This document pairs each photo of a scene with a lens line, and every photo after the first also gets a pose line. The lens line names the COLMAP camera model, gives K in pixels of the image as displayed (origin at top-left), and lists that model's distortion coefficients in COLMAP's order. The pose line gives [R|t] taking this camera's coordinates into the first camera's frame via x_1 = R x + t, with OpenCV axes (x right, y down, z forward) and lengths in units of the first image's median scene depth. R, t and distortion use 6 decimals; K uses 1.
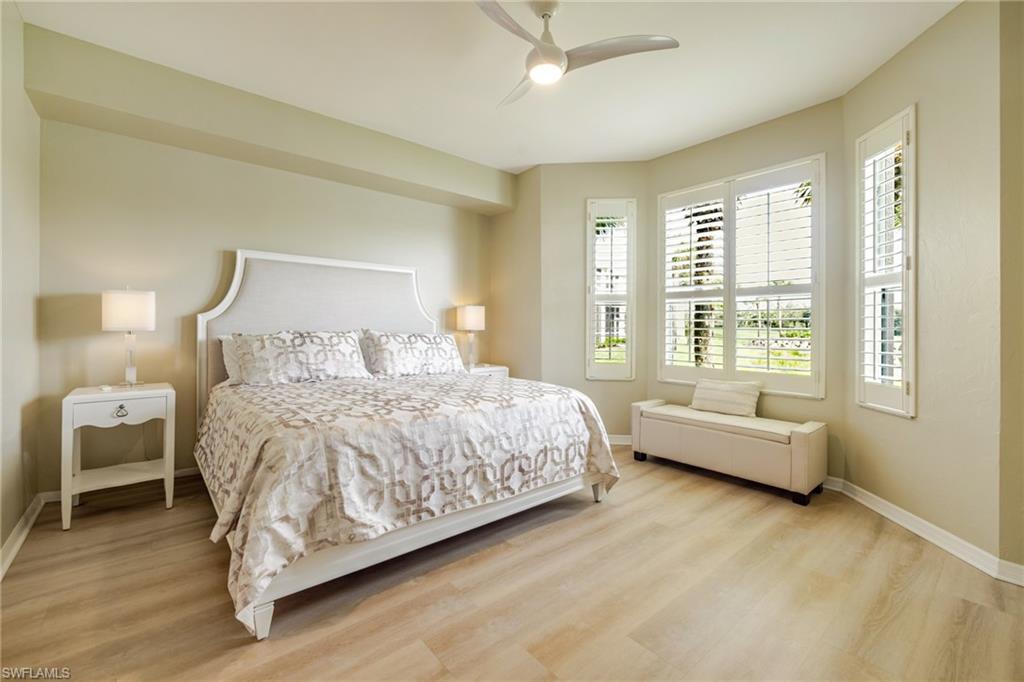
lens RADIAL K [[432.3, 0, 512.0], [0, 432.3, 334.8], [0, 0, 1]] dist [-0.001885, 0.001194]
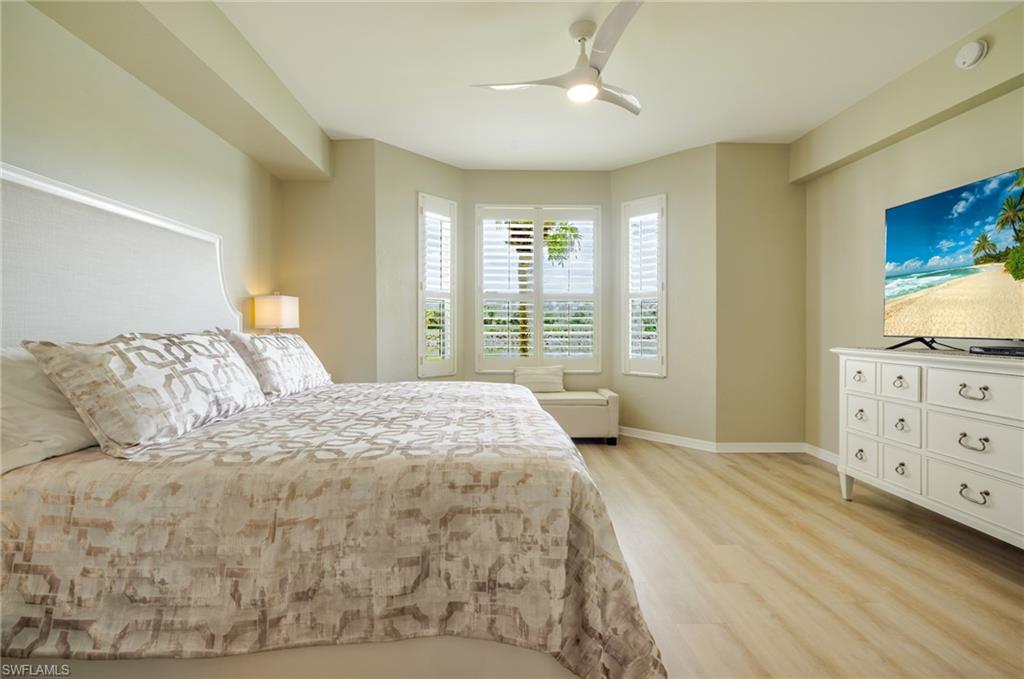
lens RADIAL K [[432.3, 0, 509.2], [0, 432.3, 329.2], [0, 0, 1]] dist [-0.001885, 0.001194]
pose [[0.627456, -0.012315, 0.778555, -0.549150], [0.014778, 0.999883, 0.003907, -0.008106], [-0.778512, 0.009054, 0.627565, 0.284794]]
